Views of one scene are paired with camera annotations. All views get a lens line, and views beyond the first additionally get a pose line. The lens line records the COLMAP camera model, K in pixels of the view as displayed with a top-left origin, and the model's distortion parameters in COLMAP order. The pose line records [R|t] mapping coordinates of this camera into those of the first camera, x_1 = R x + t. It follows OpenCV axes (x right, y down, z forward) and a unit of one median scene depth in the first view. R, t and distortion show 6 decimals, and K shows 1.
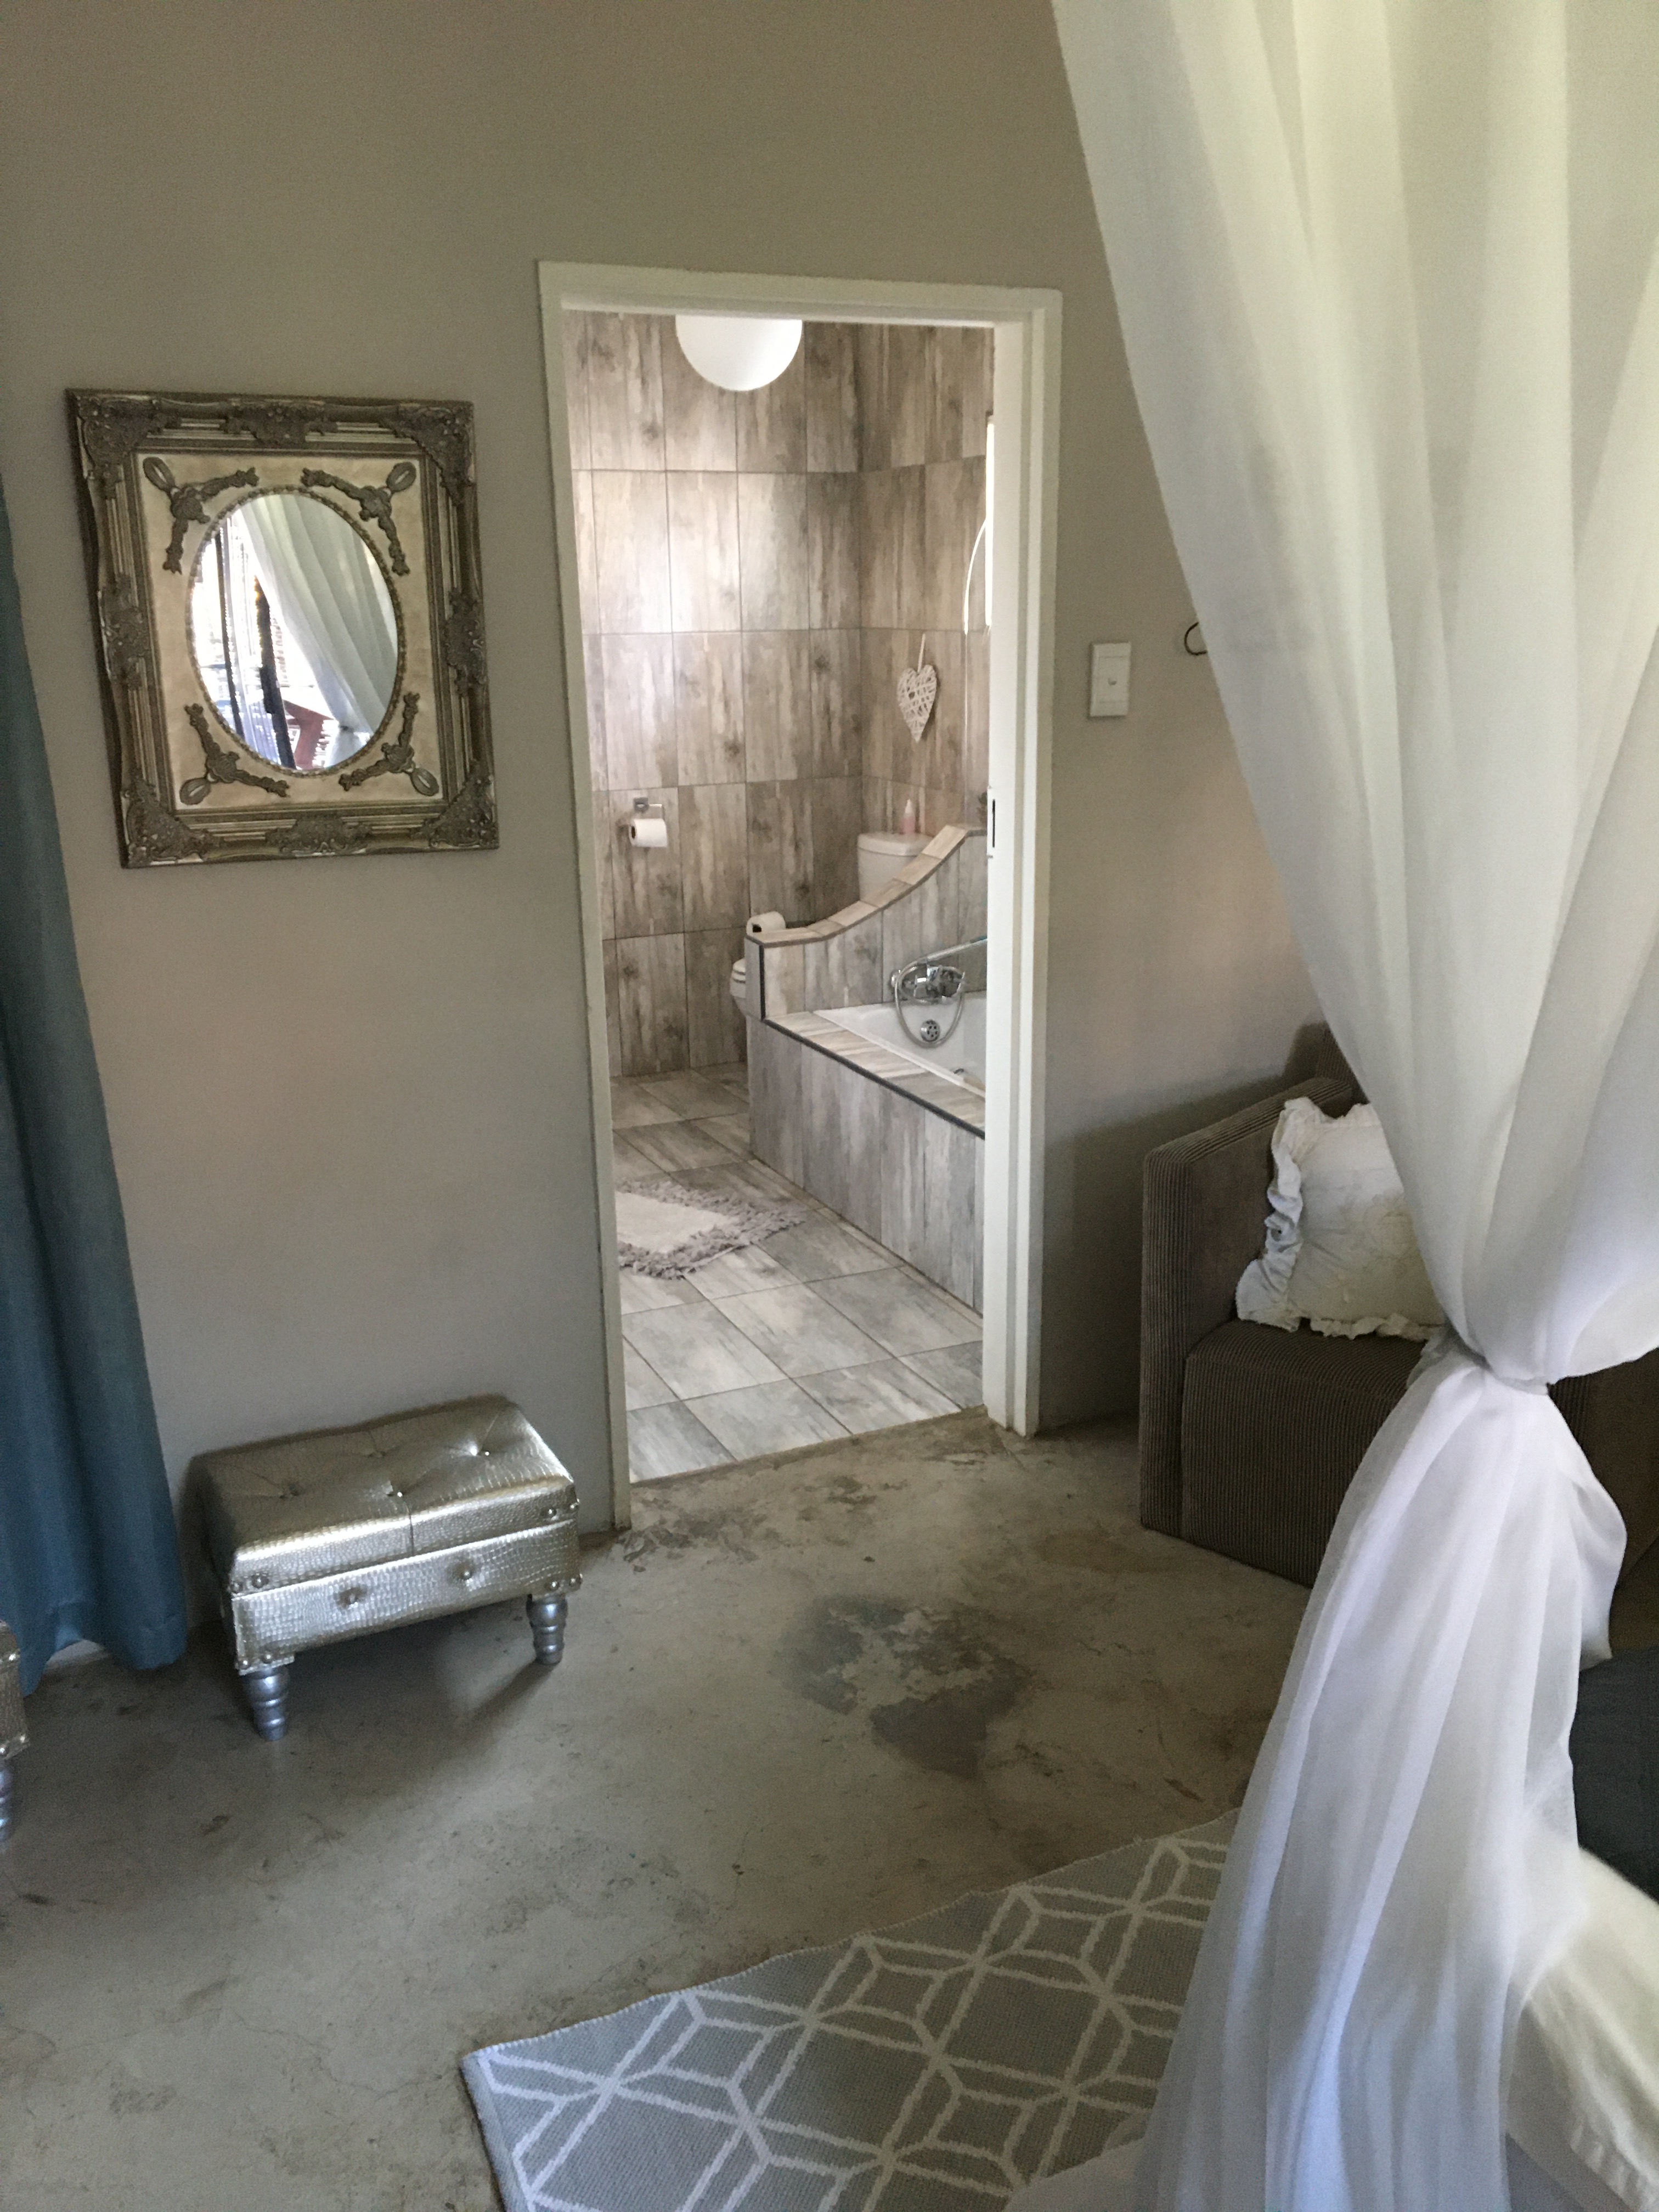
lens RADIAL K [[1867.3, 0, 831.2], [0, 1867.3, 1112.8], [0, 0, 1]] dist [0.057368, -0.061275]
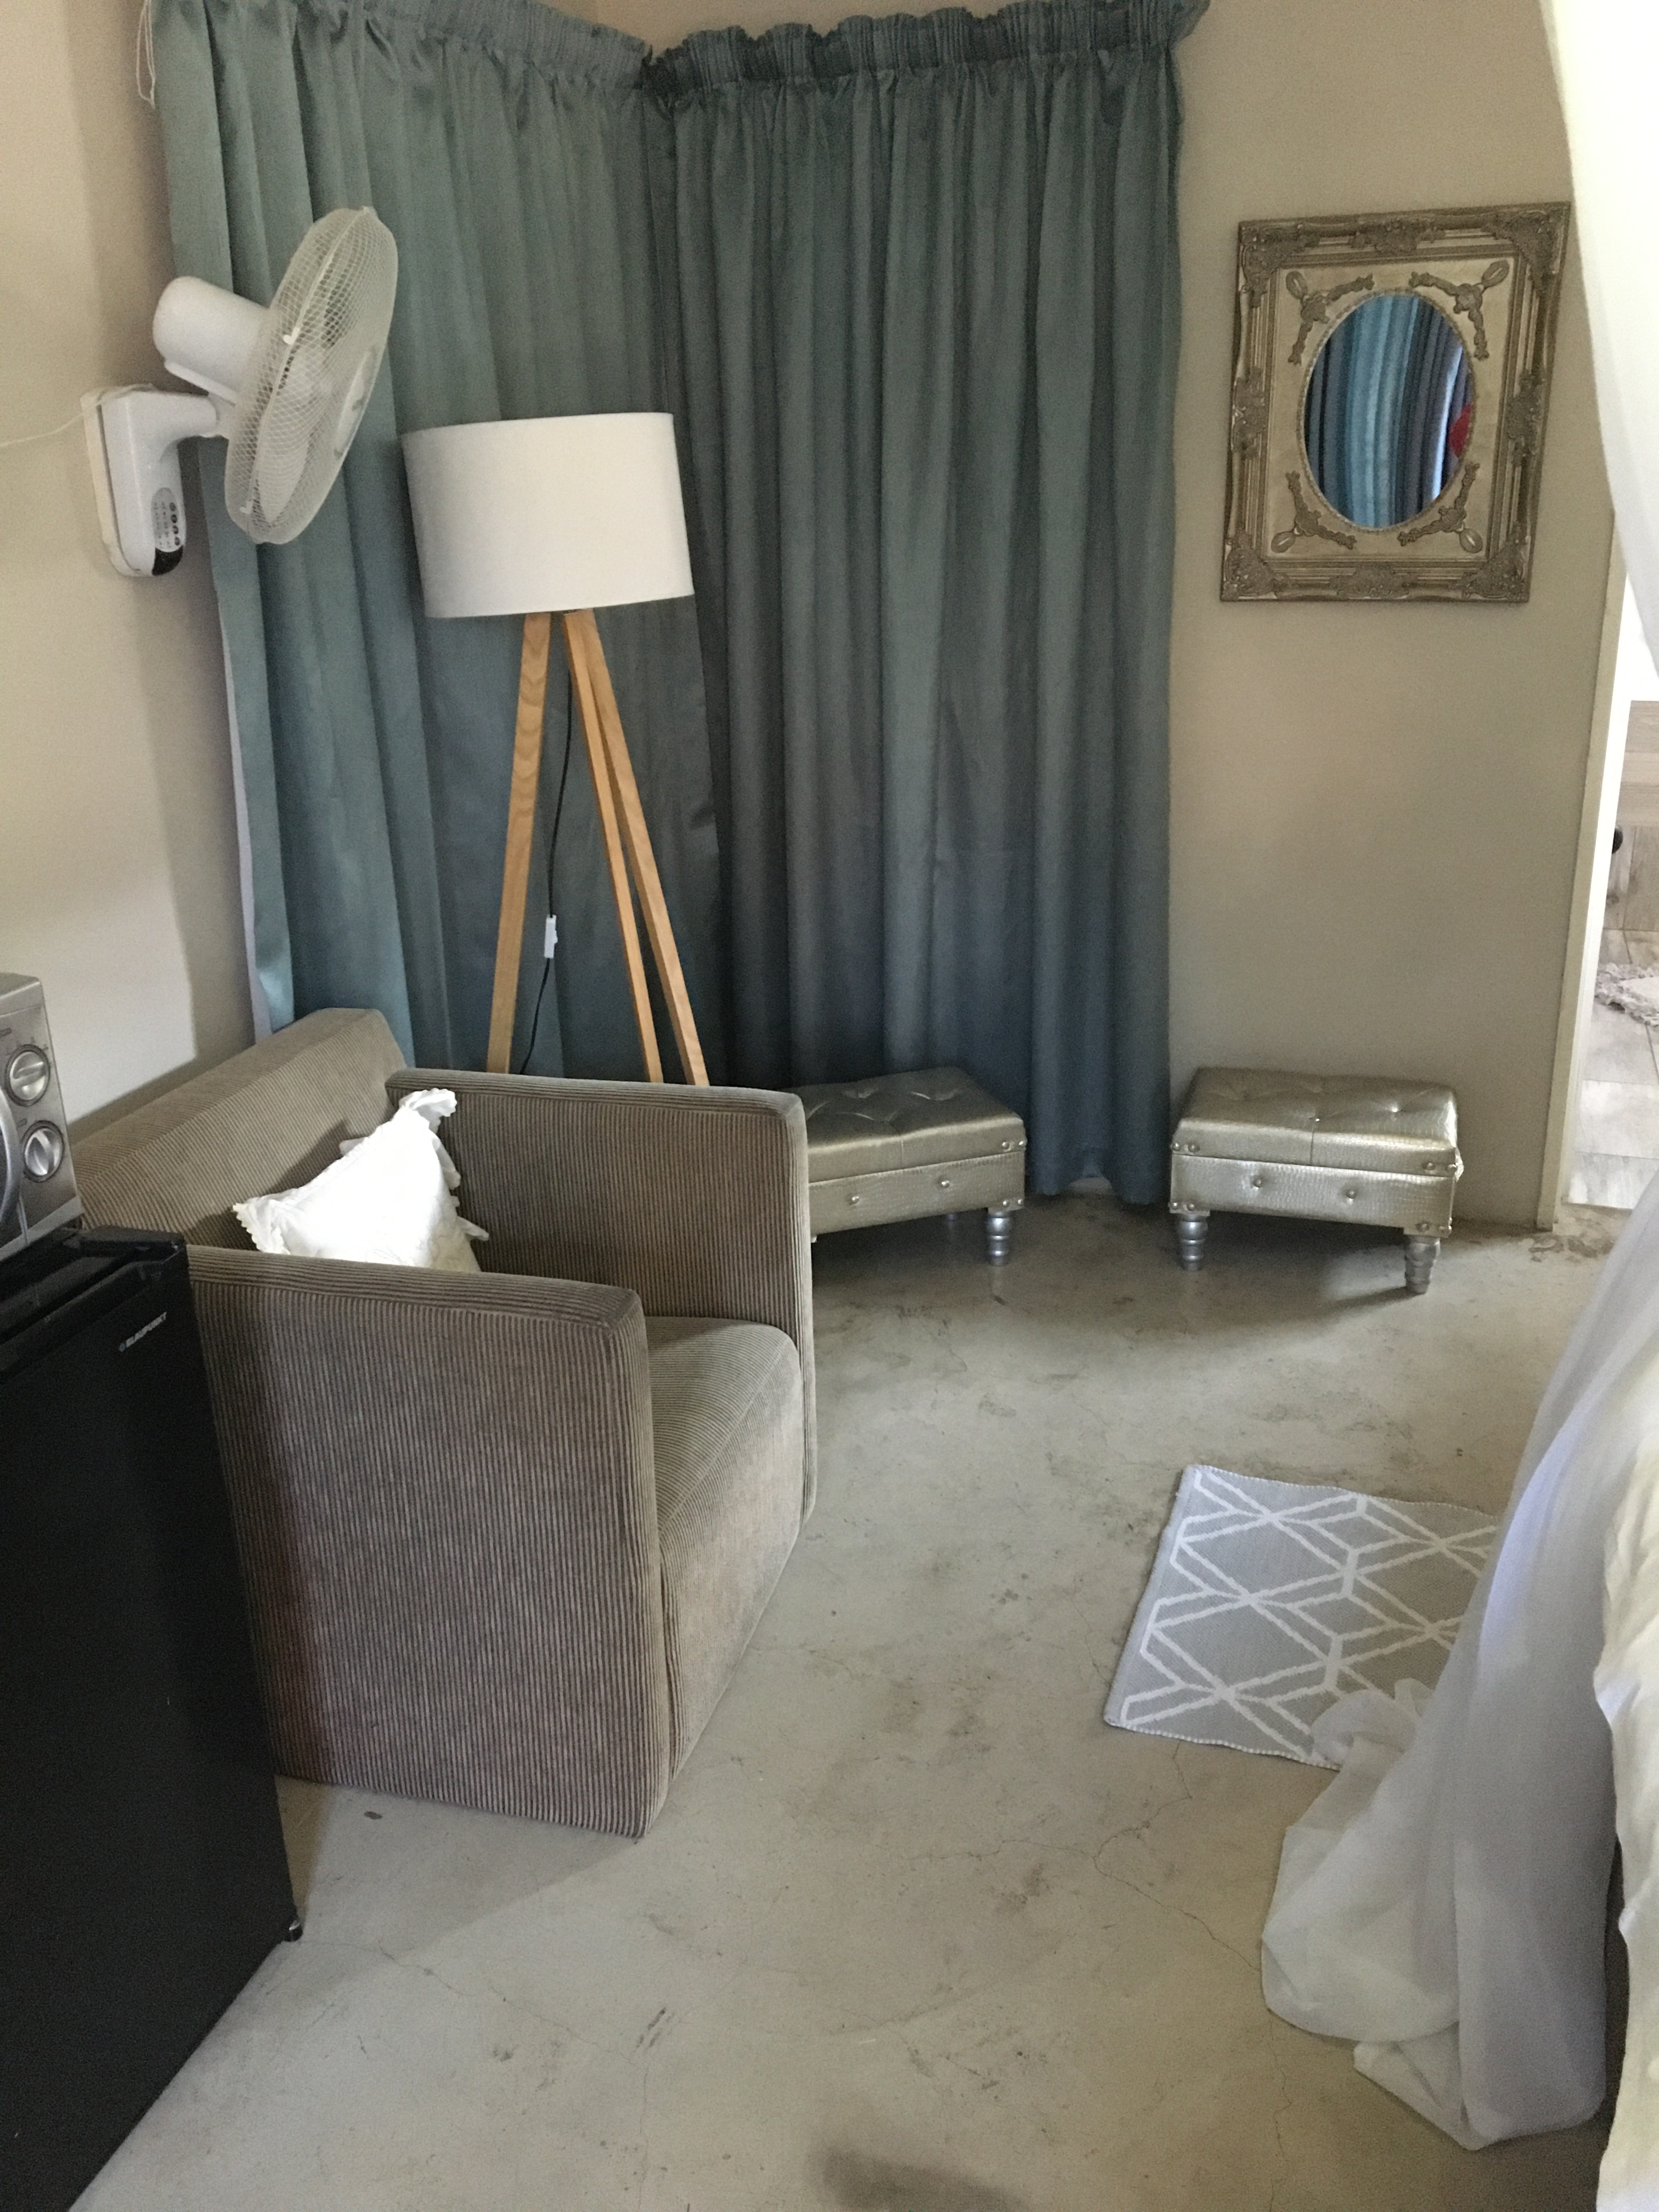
lens RADIAL K [[1867.3, 0, 826.2], [0, 1867.3, 1111.5], [0, 0, 1]] dist [0.057368, -0.061275]
pose [[0.730340, 0.228644, -0.643681, 0.350180], [-0.170000, 0.973508, 0.152915, 0.064128], [0.661592, -0.002254, 0.749861, -0.168194]]
